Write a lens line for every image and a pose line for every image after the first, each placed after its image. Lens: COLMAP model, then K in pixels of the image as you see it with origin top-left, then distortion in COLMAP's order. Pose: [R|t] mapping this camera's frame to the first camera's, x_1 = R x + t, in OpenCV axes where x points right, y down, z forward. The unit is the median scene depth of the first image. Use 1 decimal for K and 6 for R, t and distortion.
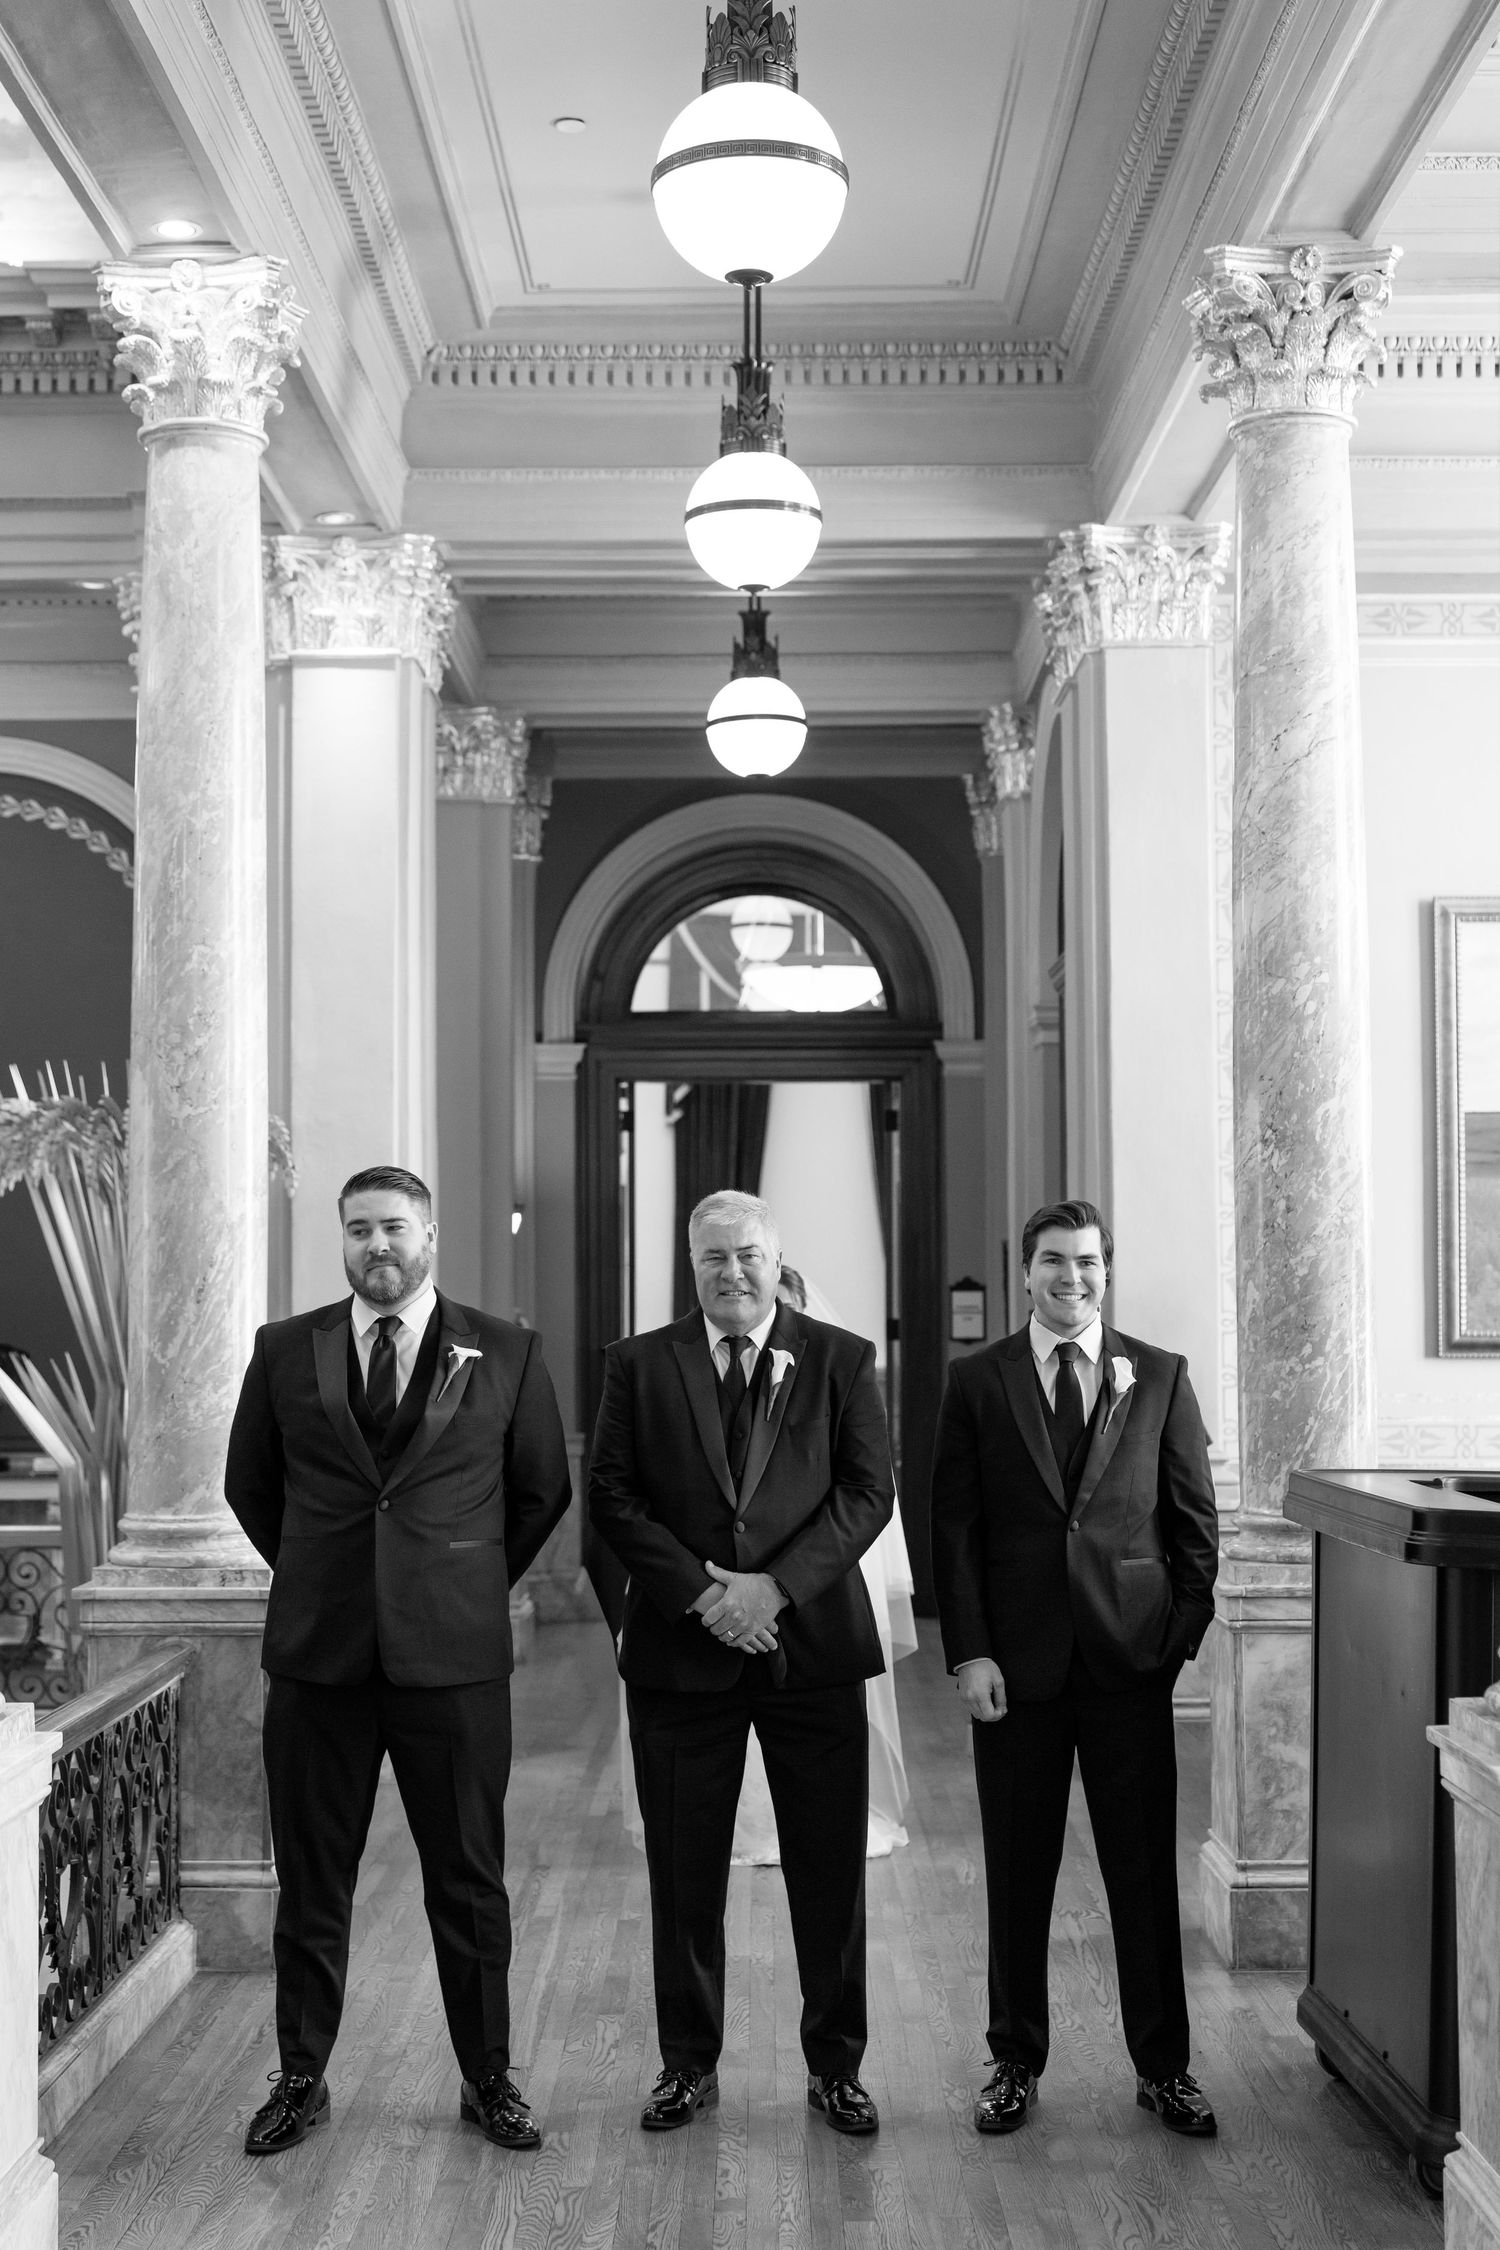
lens RADIAL K [[3240.1, 0, 750.0], [0, 3240.1, 1125.0], [0, 0, 1]] dist [0.016819, -0.020108]
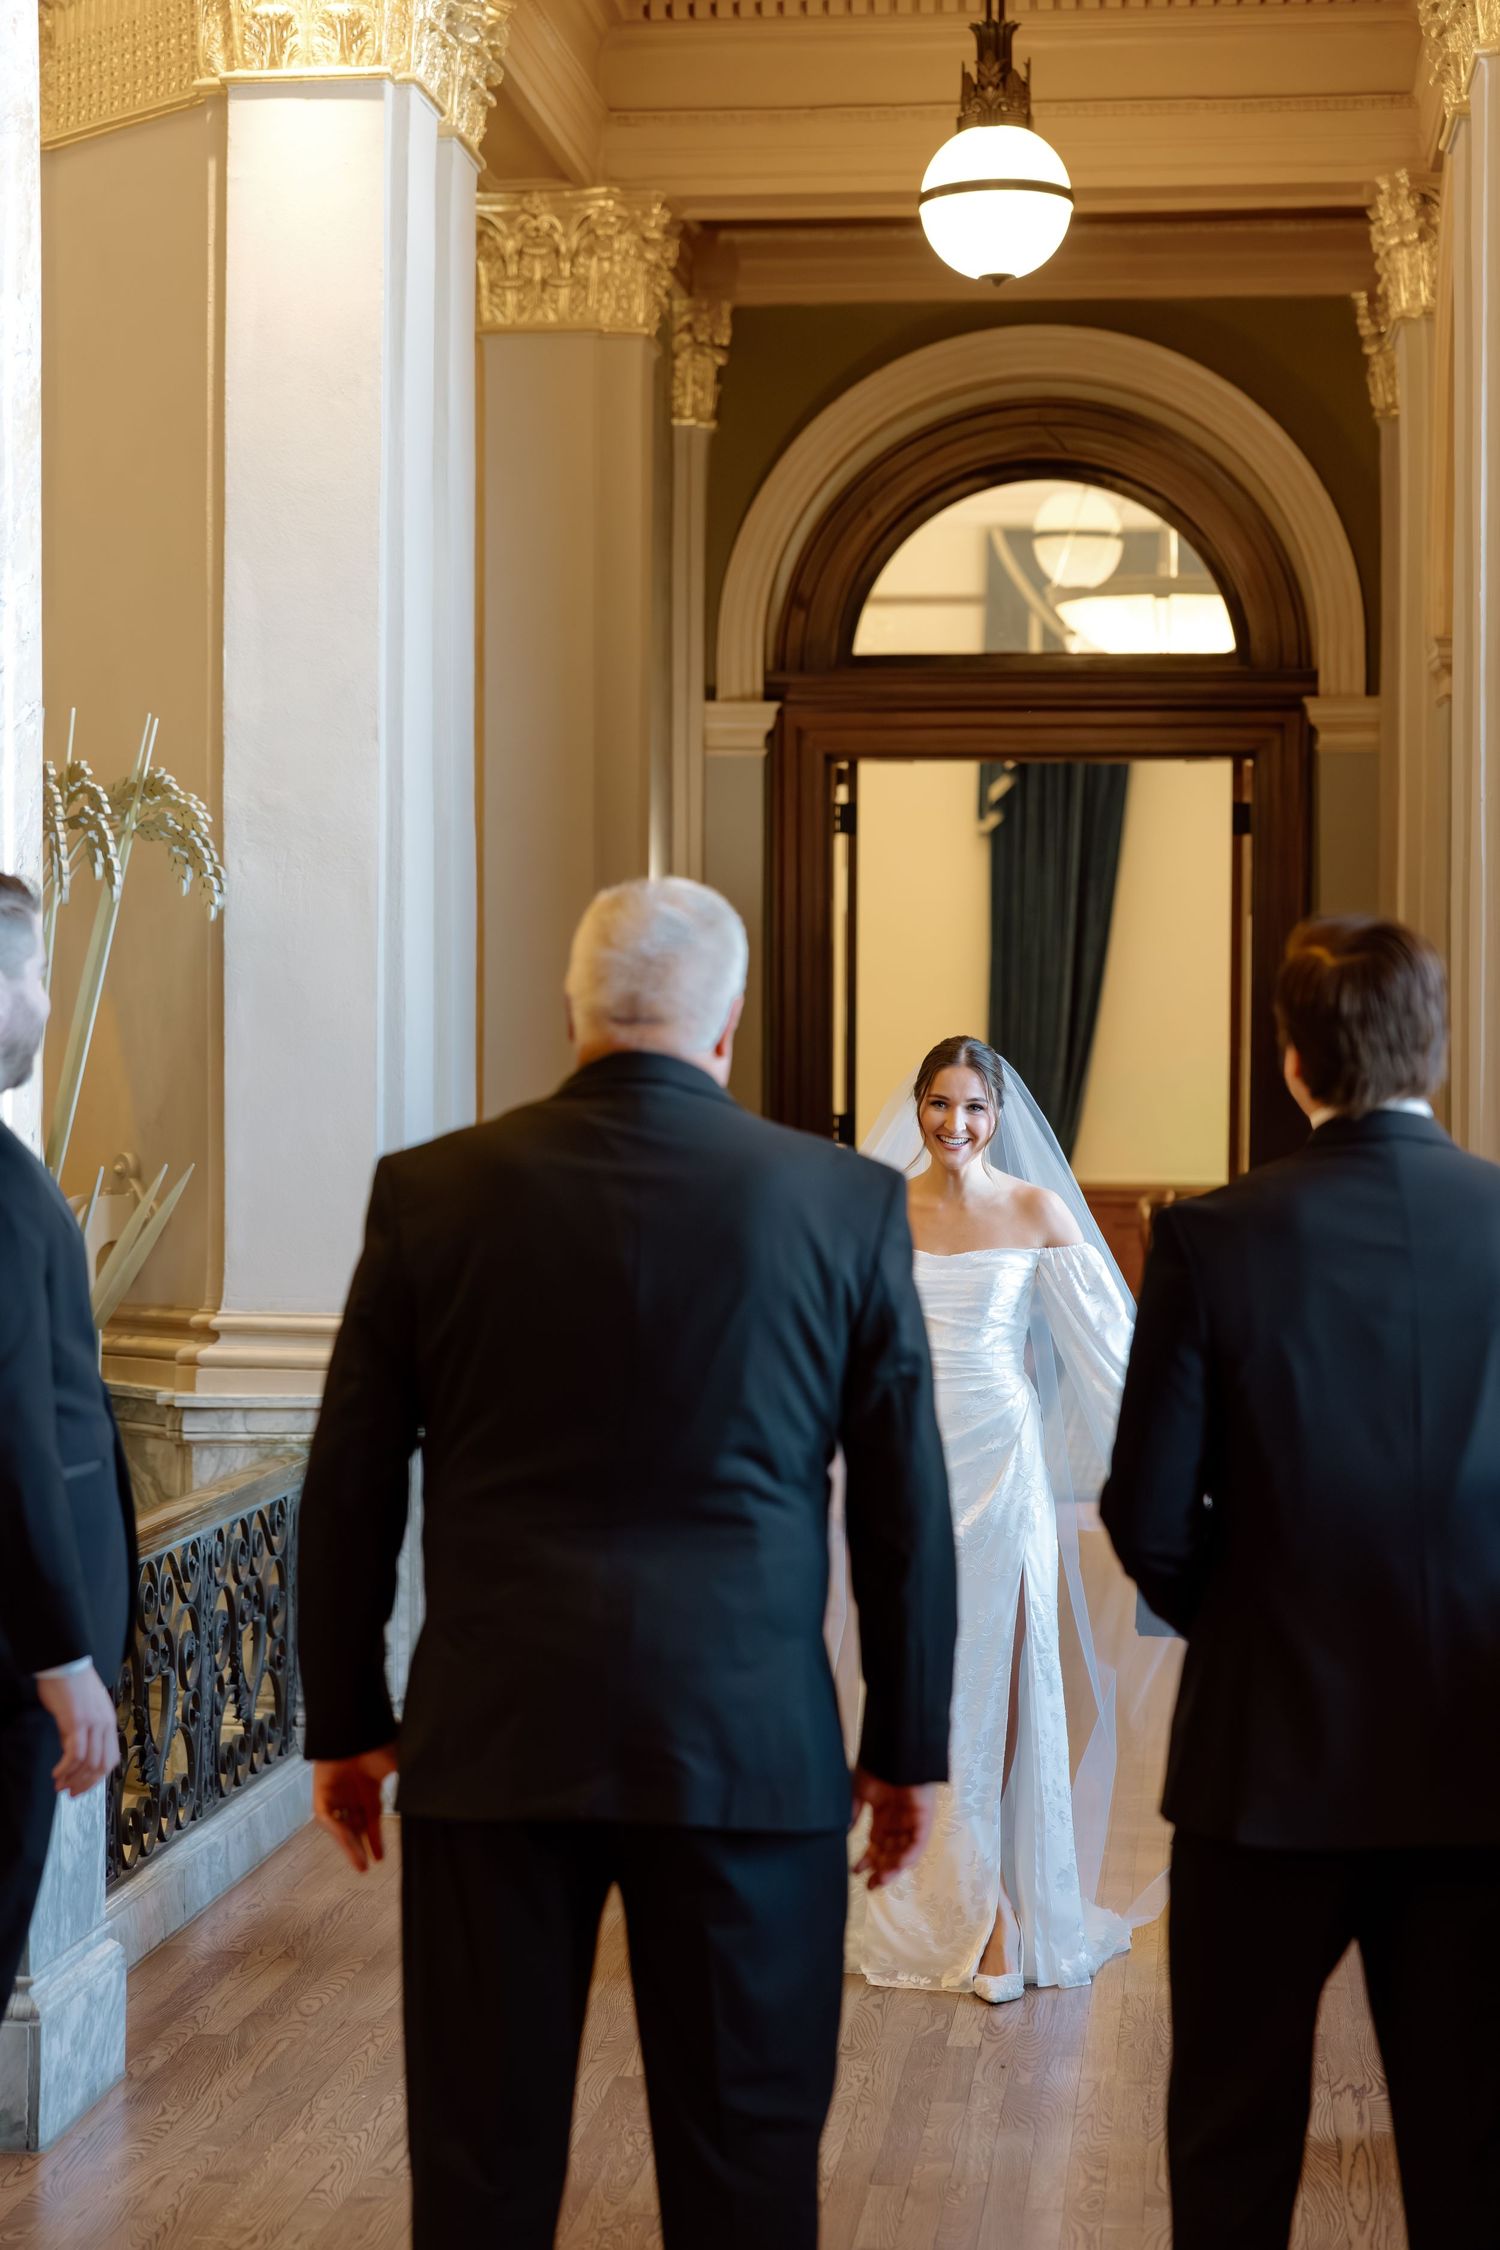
lens RADIAL K [[4238.4, 0, 750.0], [0, 4238.4, 1125.0], [0, 0, 1]] dist [-0.030304, -0.034908]
pose [[0.993184, 0.011066, -0.116029, 0.054740], [-0.003647, 0.997946, 0.063952, 0.007434], [0.116499, -0.063093, 0.991185, 0.147688]]
